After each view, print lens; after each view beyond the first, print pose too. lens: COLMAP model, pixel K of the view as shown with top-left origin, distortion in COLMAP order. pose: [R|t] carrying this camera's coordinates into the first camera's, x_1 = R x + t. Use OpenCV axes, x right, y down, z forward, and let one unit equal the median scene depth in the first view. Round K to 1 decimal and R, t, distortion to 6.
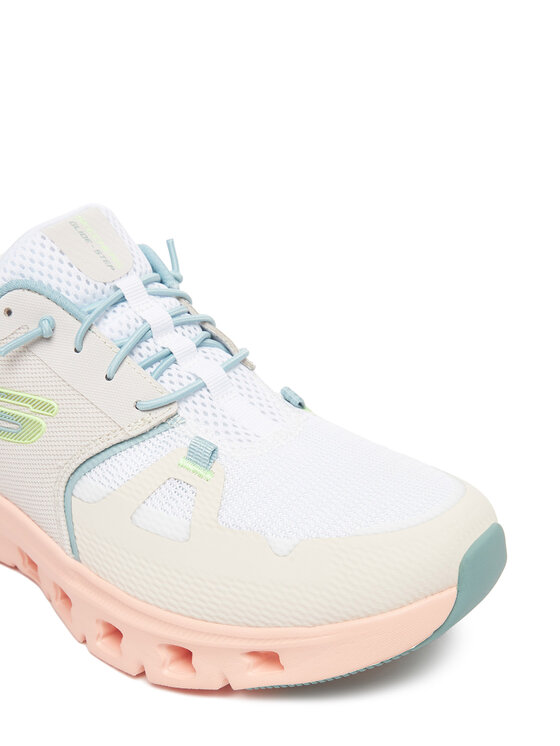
lens RADIAL K [[818.2, 0, 276.3], [0, 818.2, 372.7], [0, 0, 1]] dist [-0.012542, 0.000000]
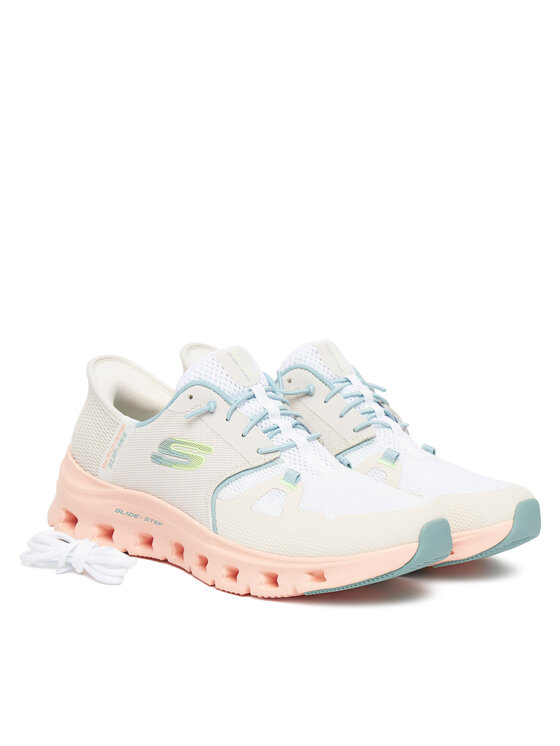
lens RADIAL K [[2014.6, 0, 280.3], [0, 2014.6, 372.9], [0, 0, 1]] dist [-0.141226, 0.000000]
pose [[0.995070, 0.079549, -0.059223, 0.127789], [-0.092339, 0.961004, -0.260662, 1.017724], [0.036178, 0.264845, 0.963612, -3.298394]]
